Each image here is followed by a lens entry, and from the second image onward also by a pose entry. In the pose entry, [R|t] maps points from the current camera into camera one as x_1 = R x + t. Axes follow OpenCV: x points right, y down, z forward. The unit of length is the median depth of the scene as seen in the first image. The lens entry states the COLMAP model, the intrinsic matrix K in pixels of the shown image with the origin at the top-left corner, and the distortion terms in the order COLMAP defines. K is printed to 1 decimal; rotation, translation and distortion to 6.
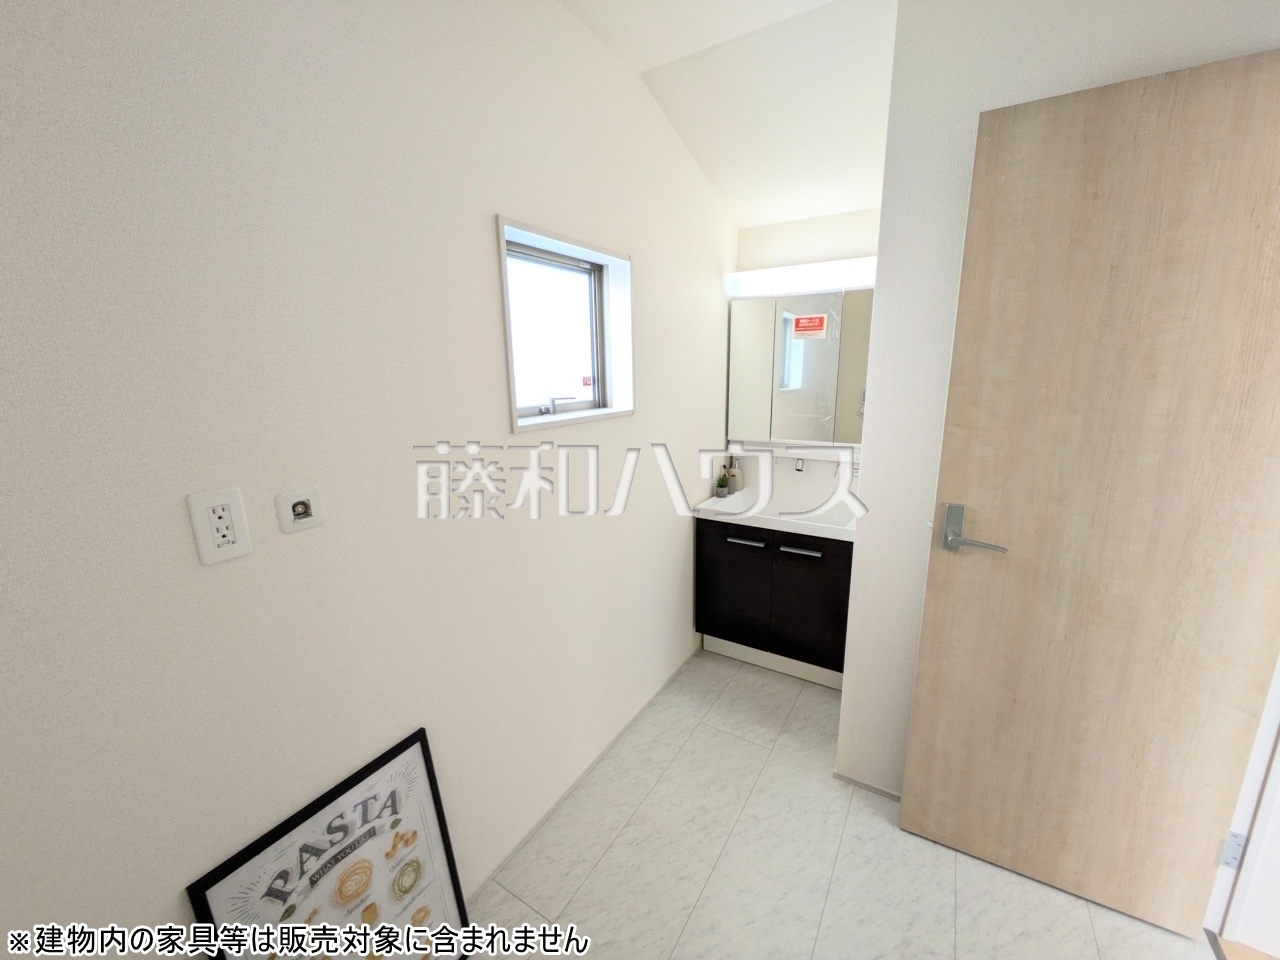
lens RADIAL K [[509.8, 0, 642.1], [0, 509.8, 477.0], [0, 0, 1]] dist [-0.007813, 0.006114]
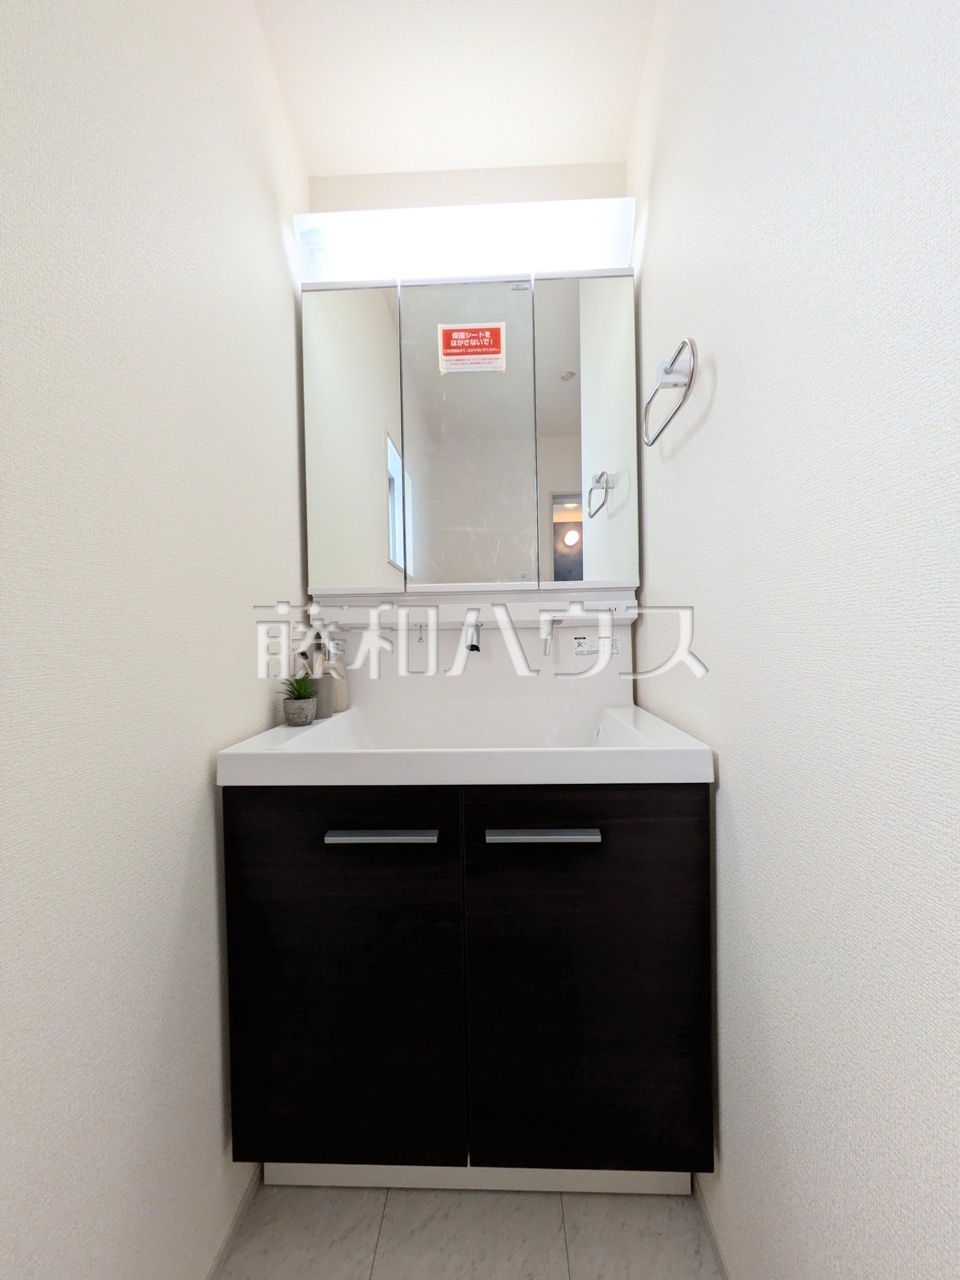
lens RADIAL K [[509.8, 0, 483.2], [0, 509.8, 639.6], [0, 0, 1]] dist [-0.007813, 0.006114]
pose [[0.872064, -0.013578, 0.489203, 0.089848], [0.111530, 0.978824, -0.171650, 0.059752], [-0.476513, 0.204251, 0.855112, 0.596998]]
